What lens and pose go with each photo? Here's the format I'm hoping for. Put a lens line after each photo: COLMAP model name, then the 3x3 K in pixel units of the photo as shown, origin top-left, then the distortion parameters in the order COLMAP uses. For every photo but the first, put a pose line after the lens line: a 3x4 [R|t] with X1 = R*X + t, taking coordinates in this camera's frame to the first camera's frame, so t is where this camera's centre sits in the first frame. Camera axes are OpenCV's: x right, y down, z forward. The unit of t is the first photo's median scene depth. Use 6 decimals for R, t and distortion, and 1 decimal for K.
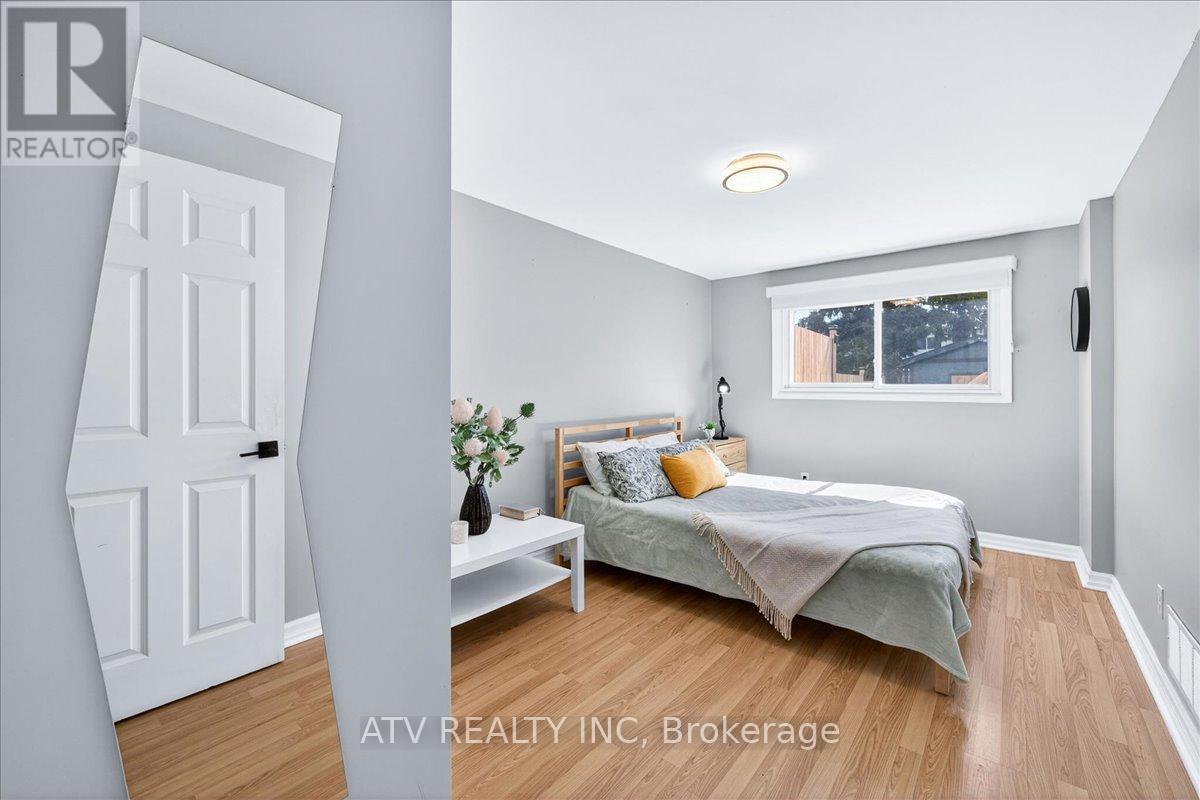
lens RADIAL K [[493.0, 0, 597.7], [0, 493.0, 405.5], [0, 0, 1]] dist [0.000606, 0.000139]
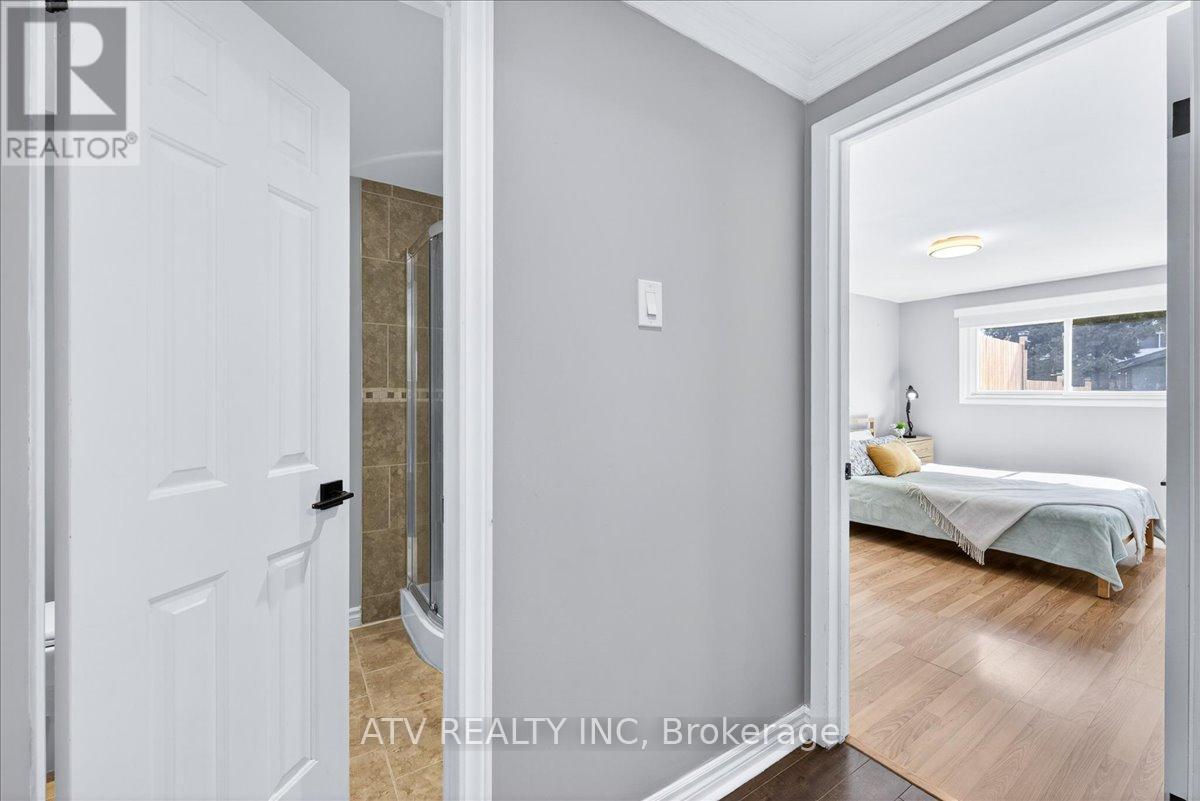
lens RADIAL K [[493.0, 0, 597.7], [0, 493.0, 406.0], [0, 0, 1]] dist [0.000606, 0.000139]
pose [[0.963781, 0.008513, -0.266558, -0.232250], [-0.011164, 0.999902, -0.008432, 0.015309], [0.266460, 0.011102, 0.963782, -0.514320]]
